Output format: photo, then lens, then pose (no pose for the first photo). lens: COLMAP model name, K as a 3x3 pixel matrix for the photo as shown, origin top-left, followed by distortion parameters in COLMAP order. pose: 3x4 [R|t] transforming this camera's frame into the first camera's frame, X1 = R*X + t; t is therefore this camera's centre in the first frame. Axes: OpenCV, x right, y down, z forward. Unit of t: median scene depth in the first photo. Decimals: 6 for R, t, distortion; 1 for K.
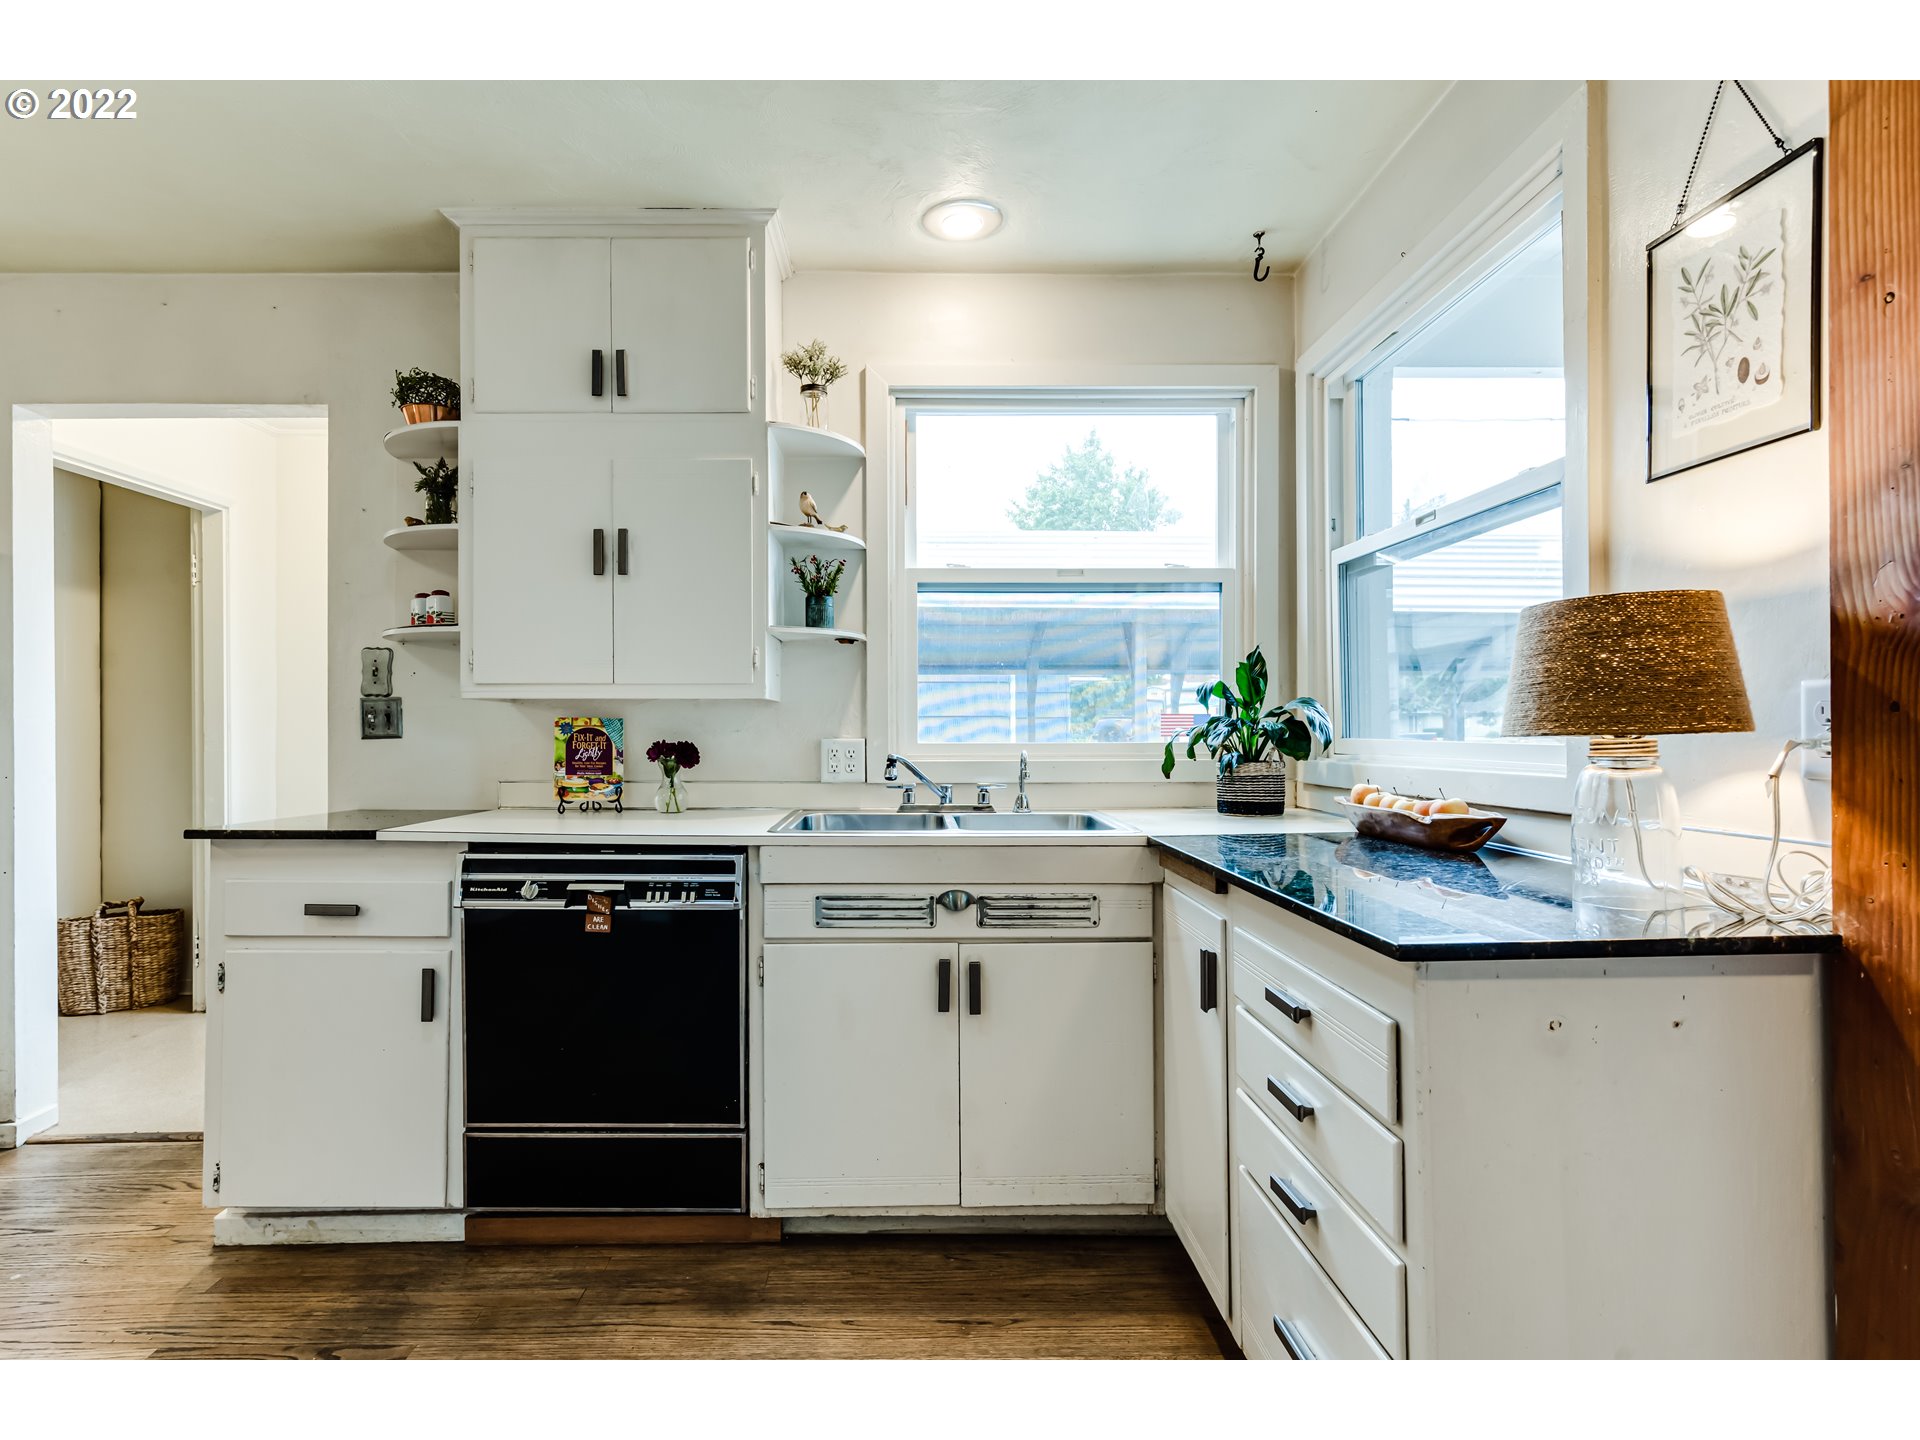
lens RADIAL K [[972.4, 0, 942.3], [0, 972.4, 730.6], [0, 0, 1]] dist [-0.004152, 0.001120]
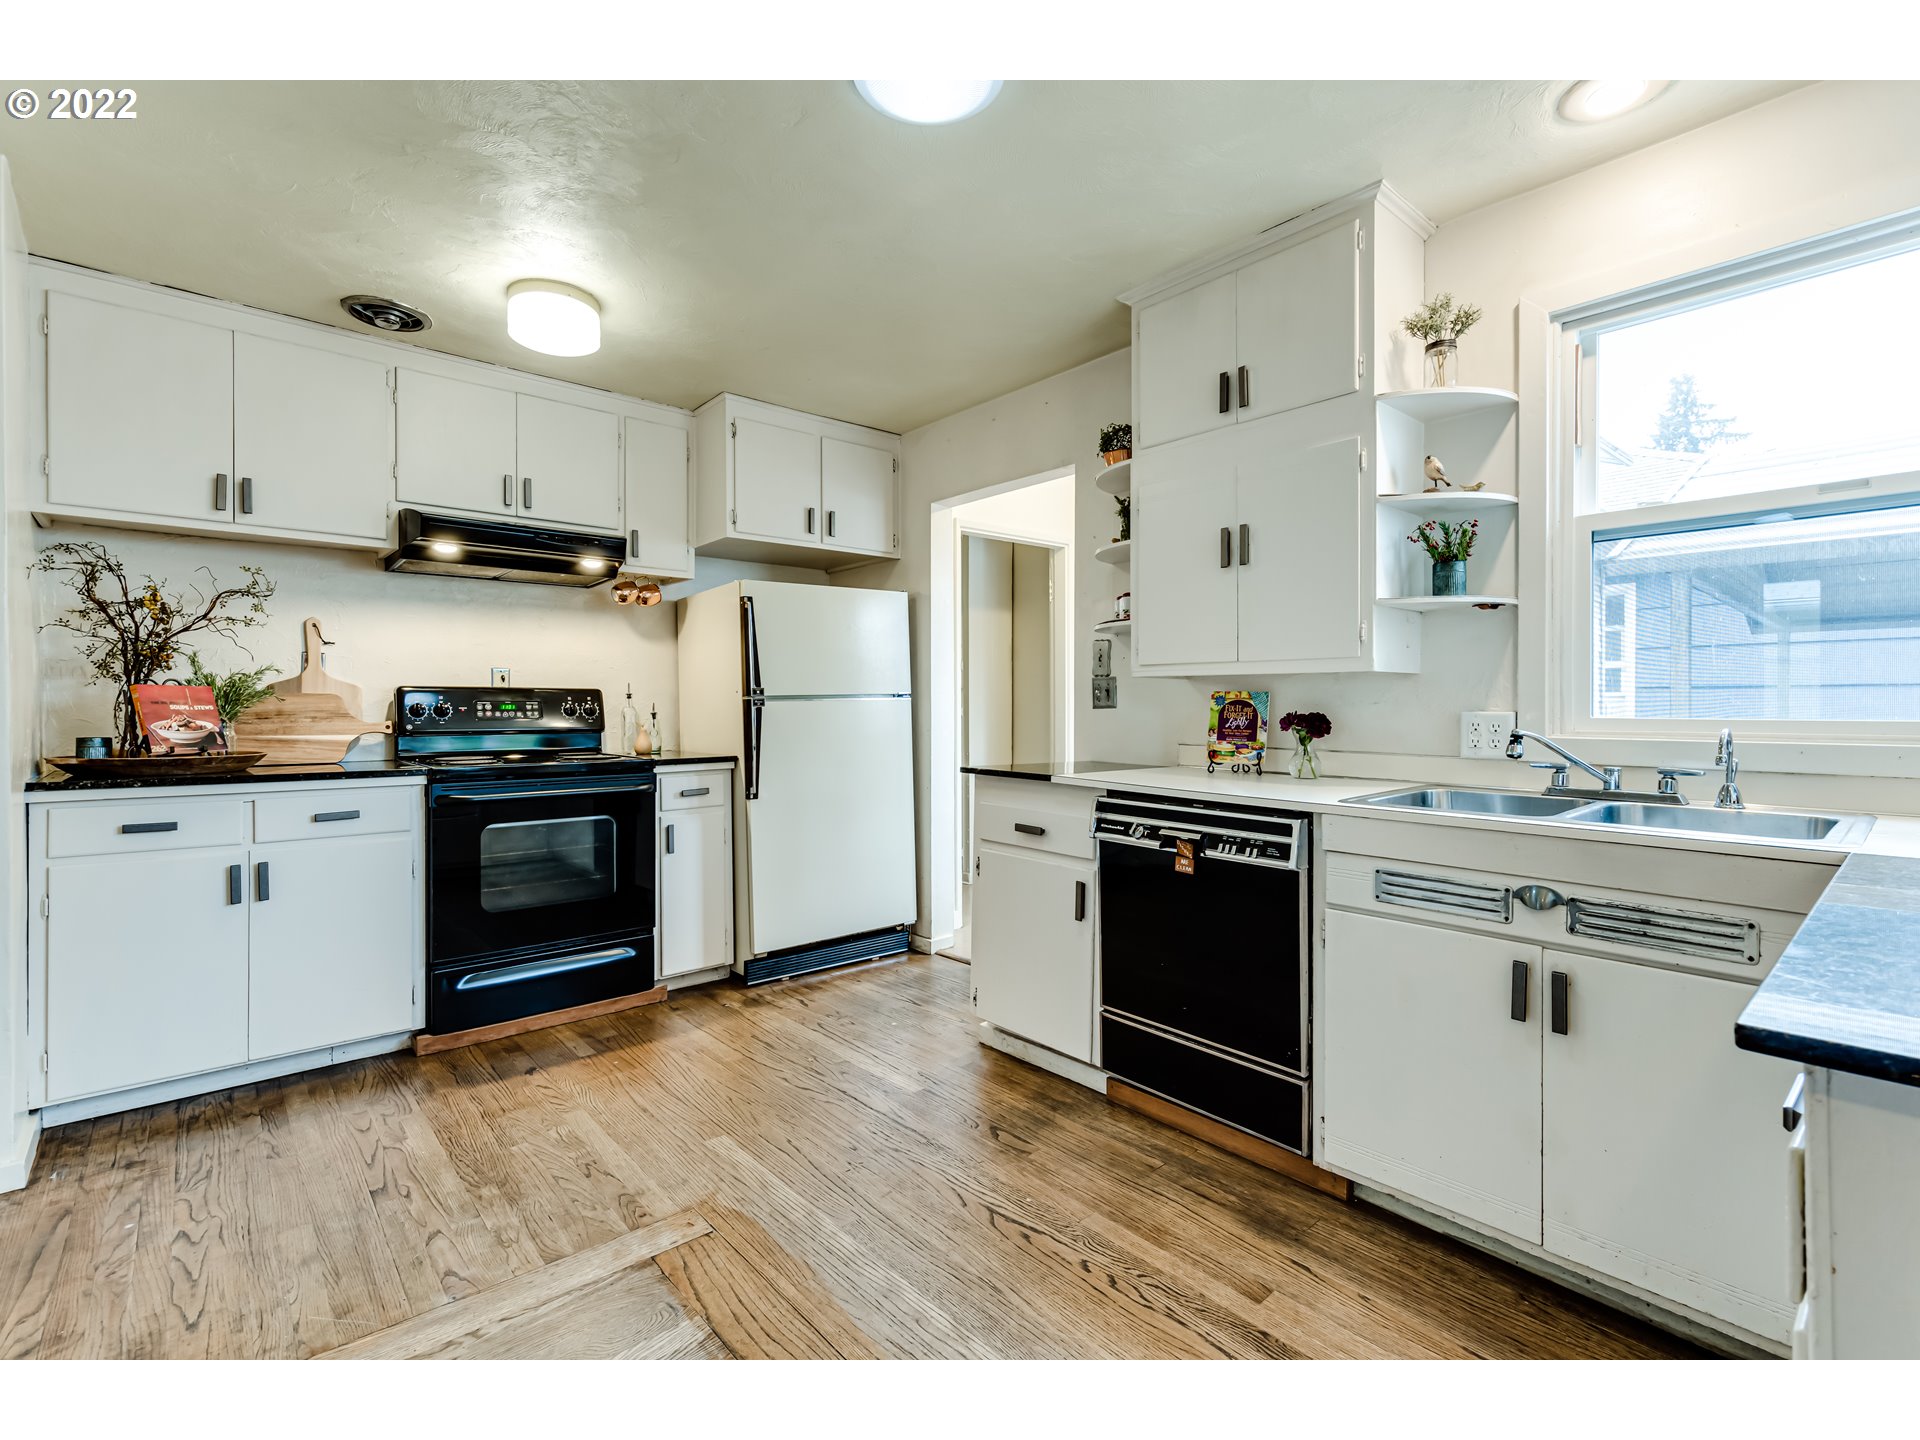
lens RADIAL K [[884.7, 0, 970.5], [0, 884.7, 714.2], [0, 0, 1]] dist [-0.005174, 0.002666]
pose [[0.646679, 0.011451, -0.762676, 0.257019], [-0.000999, 0.999899, 0.014166, -0.000723], [0.762762, -0.008399, 0.646625, 0.088730]]
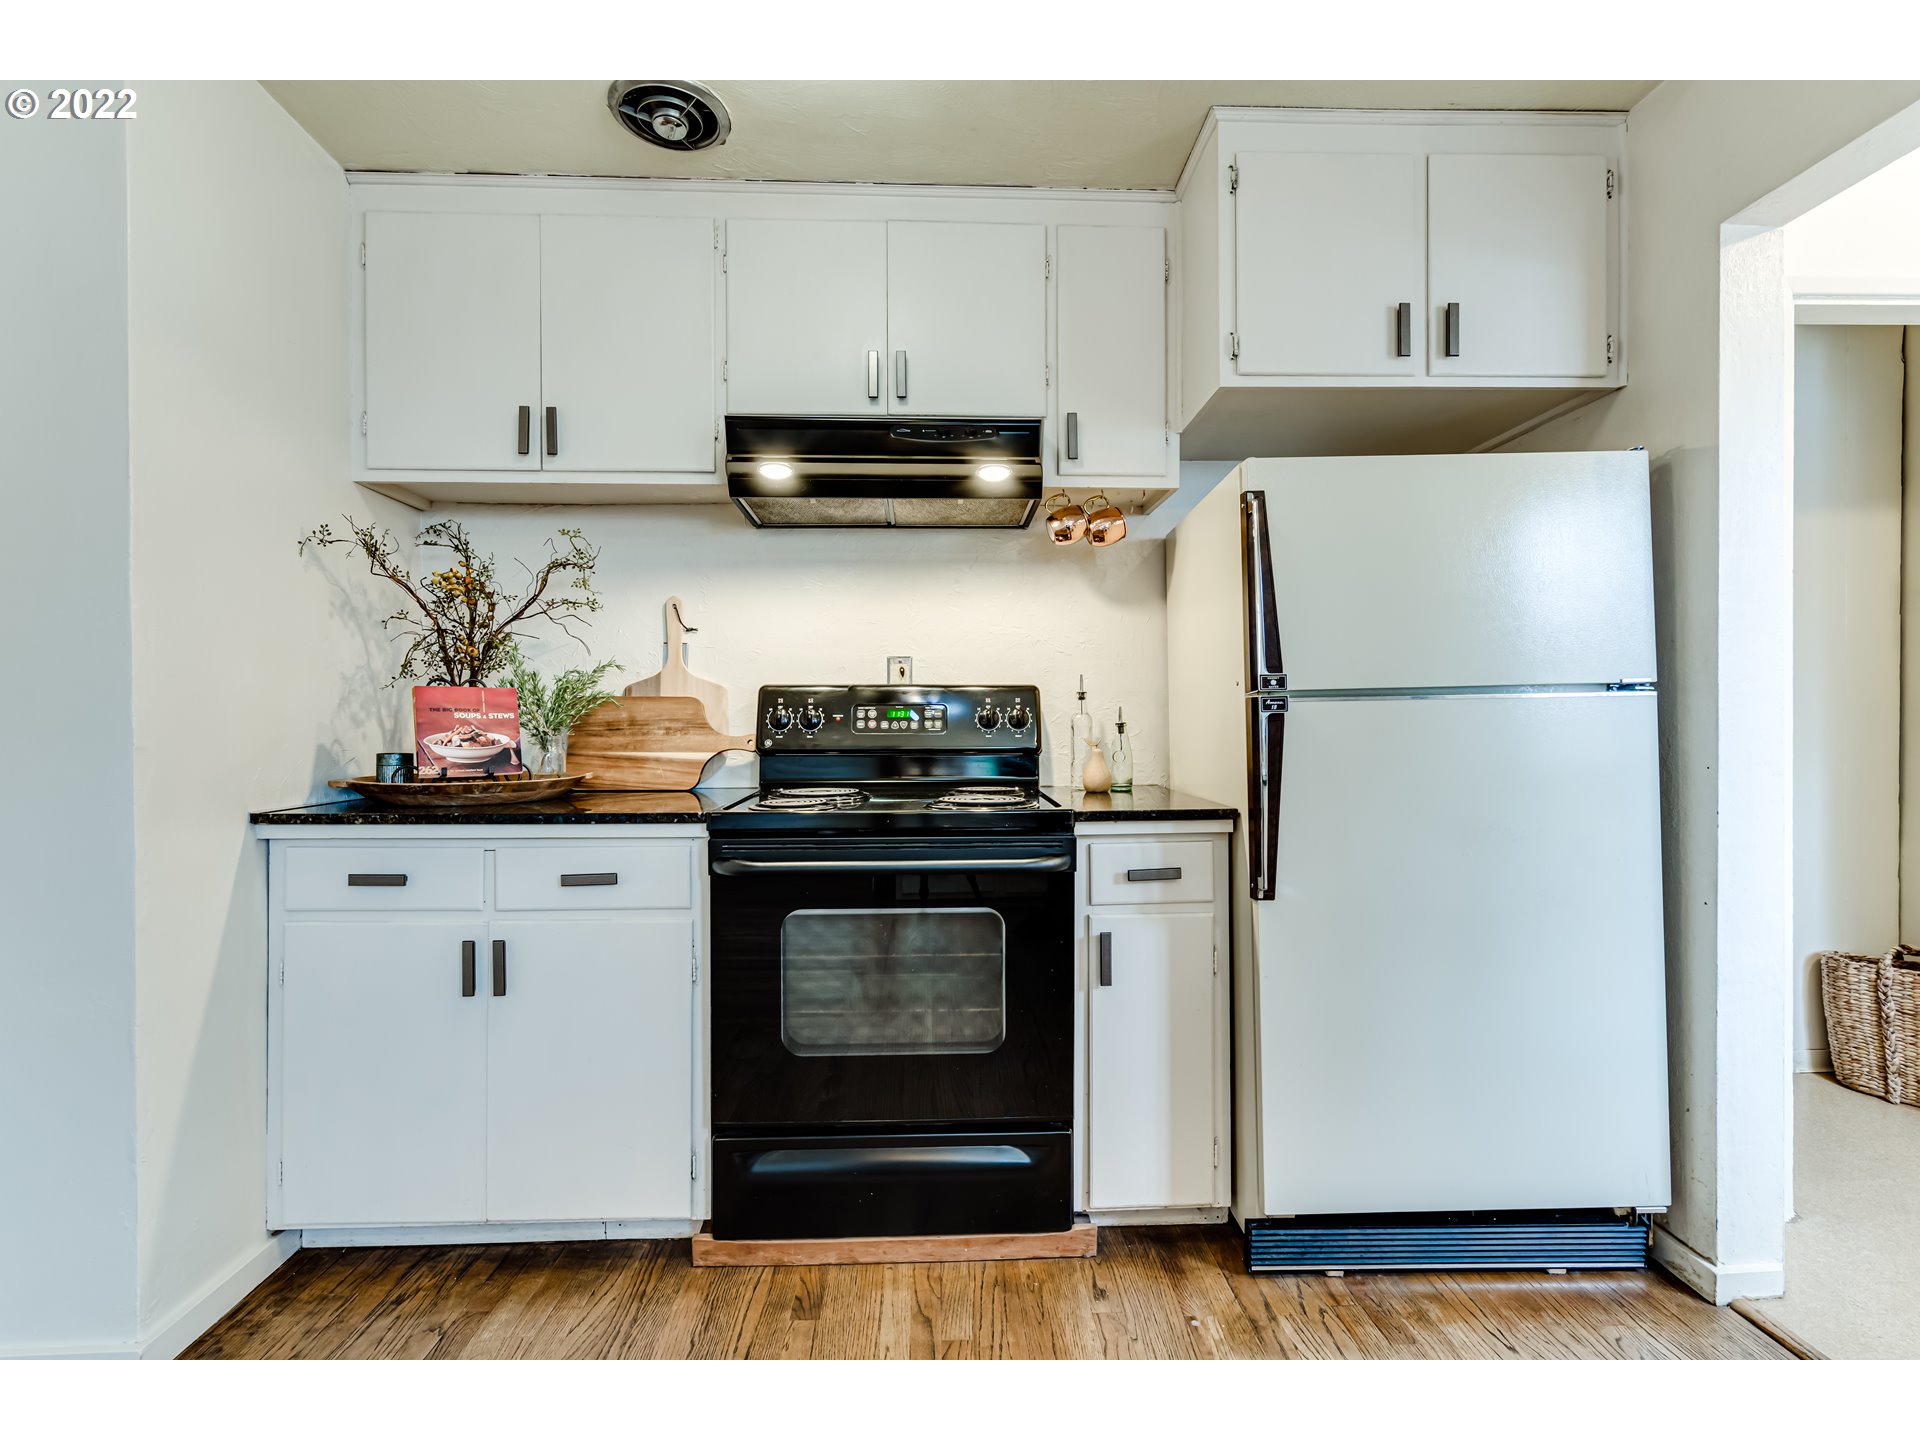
lens RADIAL K [[884.7, 0, 968.5], [0, 884.7, 721.4], [0, 0, 1]] dist [-0.005174, 0.002666]
pose [[0.009770, 0.013841, -0.999856, -0.373100], [0.005801, 0.999887, 0.013898, 0.003544], [0.999935, -0.005936, 0.009689, 0.512306]]
